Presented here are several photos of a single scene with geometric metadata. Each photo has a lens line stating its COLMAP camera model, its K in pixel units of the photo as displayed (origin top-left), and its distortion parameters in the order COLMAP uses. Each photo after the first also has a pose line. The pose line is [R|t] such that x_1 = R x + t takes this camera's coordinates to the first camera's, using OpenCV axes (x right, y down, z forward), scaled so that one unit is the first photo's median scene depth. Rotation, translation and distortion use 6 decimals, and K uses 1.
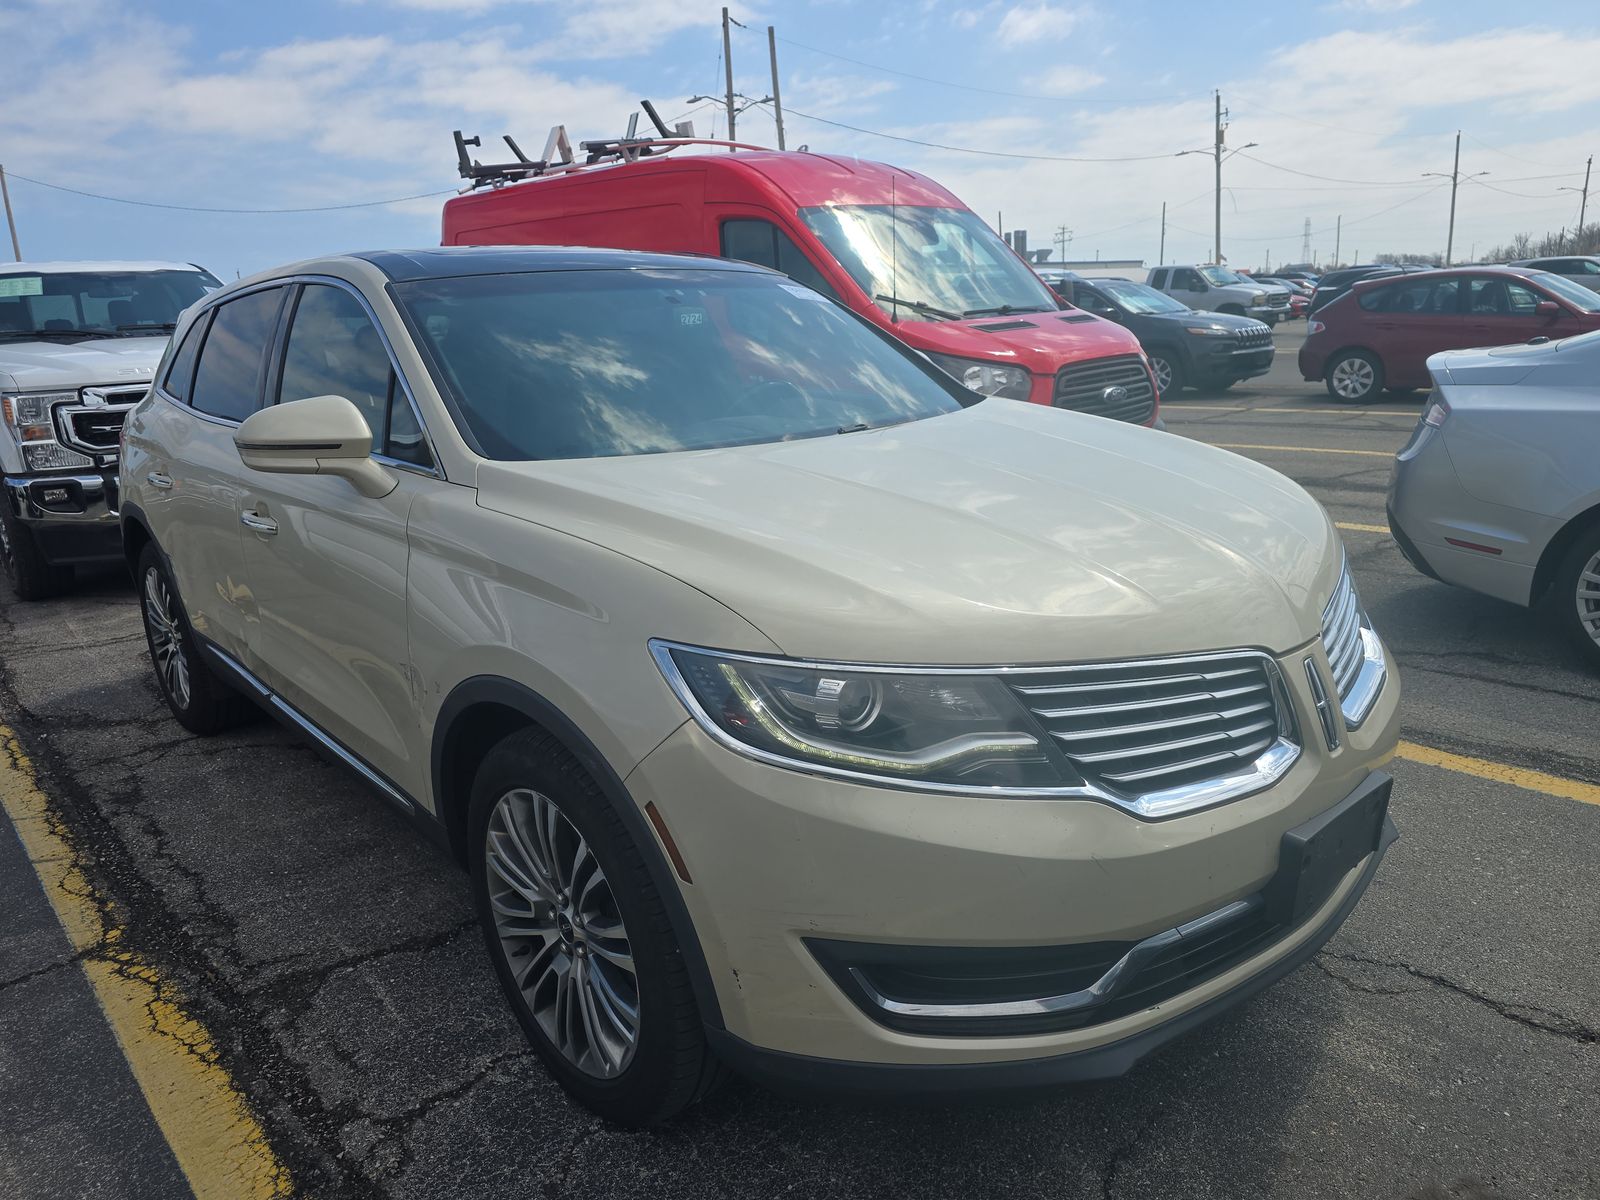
lens RADIAL K [[1063.4, 0, 791.7], [0, 1063.4, 595.5], [0, 0, 1]] dist [0.034311, -0.032892]
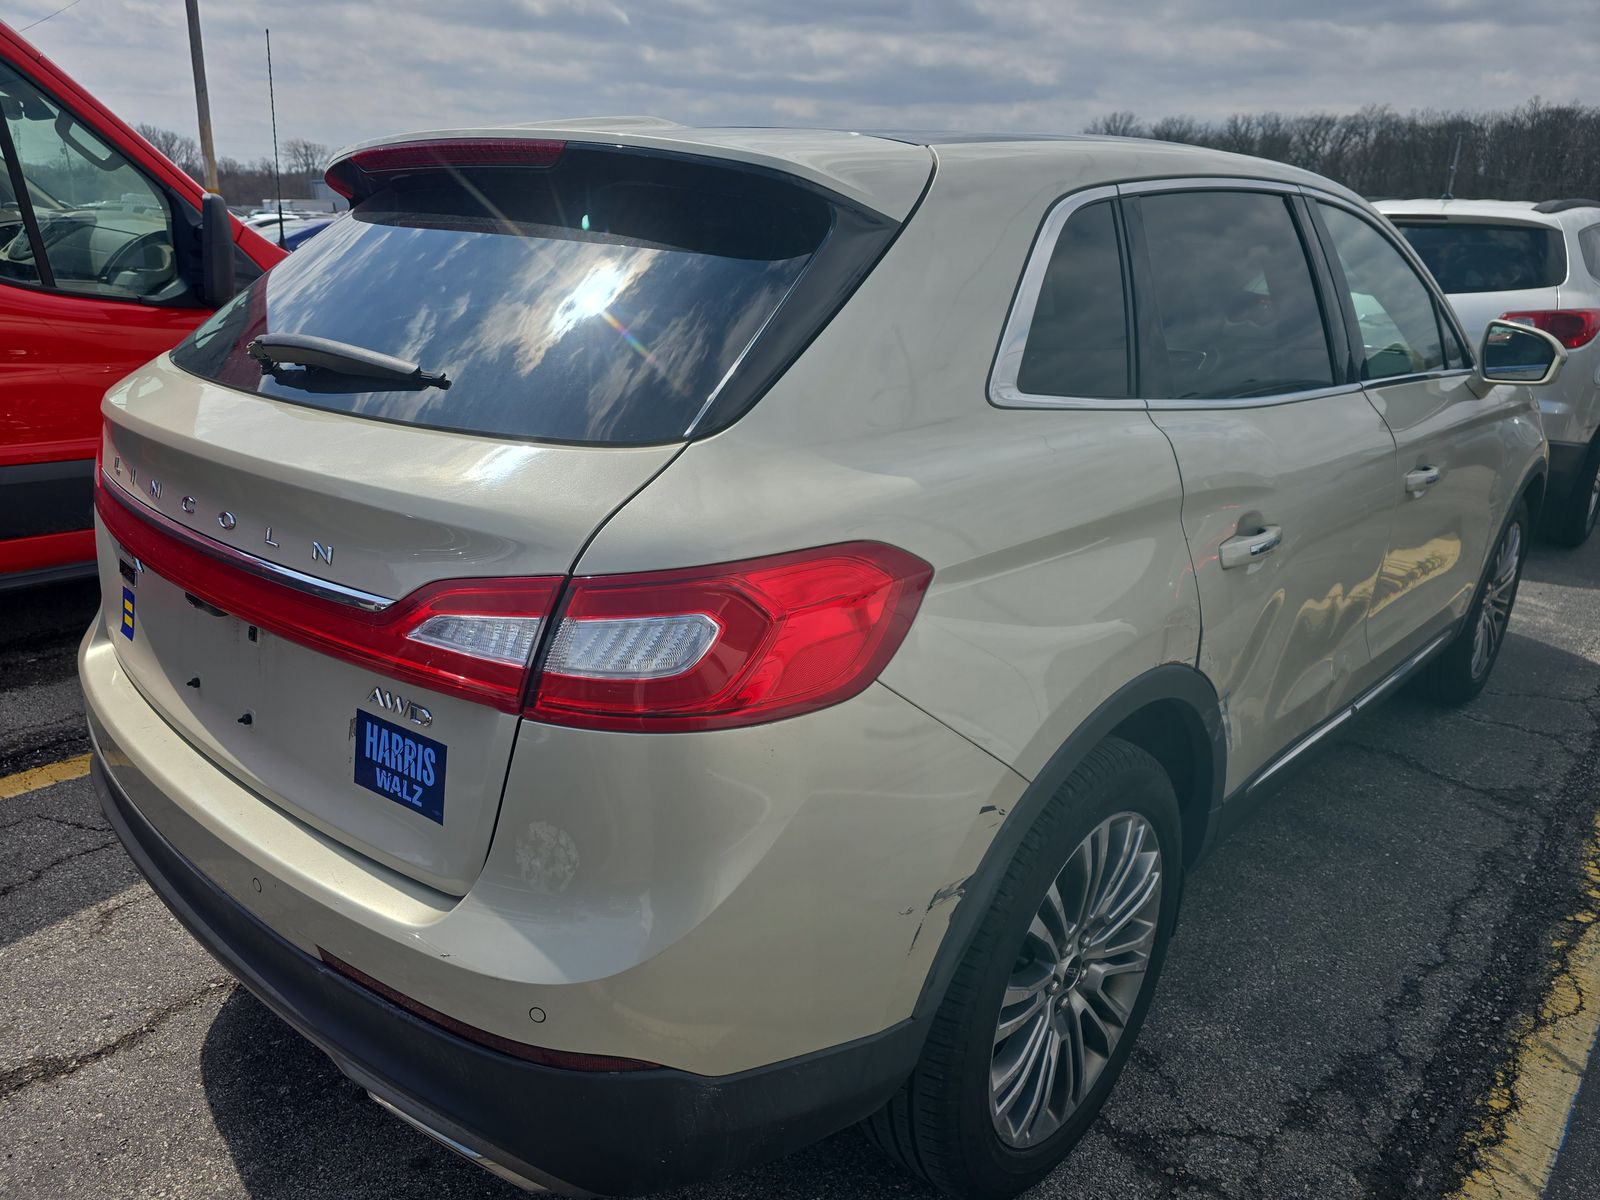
lens RADIAL K [[1063.4, 0, 792.7], [0, 1063.4, 606.9], [0, 0, 1]] dist [0.034311, -0.032892]
pose [[-0.077962, -0.254750, 0.963859, -1.236130], [0.251788, 0.930429, 0.266280, -0.311696], [-0.964637, 0.263447, -0.008395, 1.405418]]
